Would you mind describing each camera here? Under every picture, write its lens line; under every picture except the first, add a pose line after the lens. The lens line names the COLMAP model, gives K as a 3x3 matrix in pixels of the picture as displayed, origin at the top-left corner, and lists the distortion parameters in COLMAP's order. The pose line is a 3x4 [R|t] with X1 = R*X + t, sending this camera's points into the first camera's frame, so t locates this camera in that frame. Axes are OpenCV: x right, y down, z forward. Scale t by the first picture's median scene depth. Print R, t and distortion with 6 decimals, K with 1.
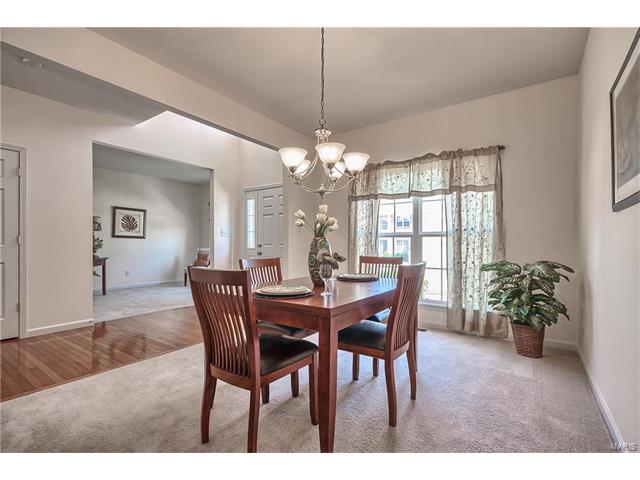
lens RADIAL K [[298.2, 0, 322.1], [0, 298.2, 243.3], [0, 0, 1]] dist [0.007029, 0.001093]
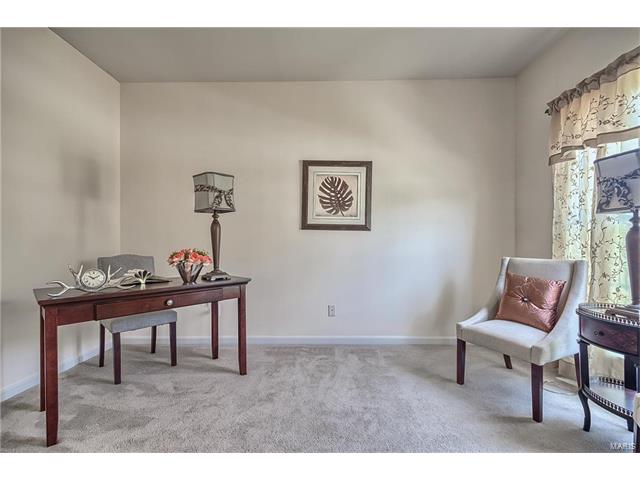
lens RADIAL K [[298.2, 0, 318.6], [0, 298.2, 240.7], [0, 0, 1]] dist [0.007029, 0.001093]
pose [[0.546734, -0.009550, -0.837252, -0.566042], [-0.001417, 0.999923, -0.012331, 0.007907], [0.837305, 0.007929, 0.546678, 1.435138]]
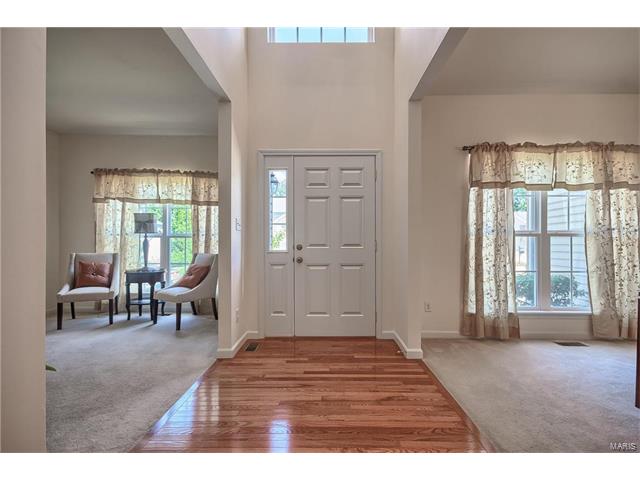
lens RADIAL K [[298.2, 0, 322.8], [0, 298.2, 244.5], [0, 0, 1]] dist [0.007029, 0.001093]
pose [[0.828668, 0.004249, 0.559725, -0.751436], [-0.002075, 0.999988, -0.004519, 0.007255], [-0.559737, 0.002584, 0.828666, 0.686004]]
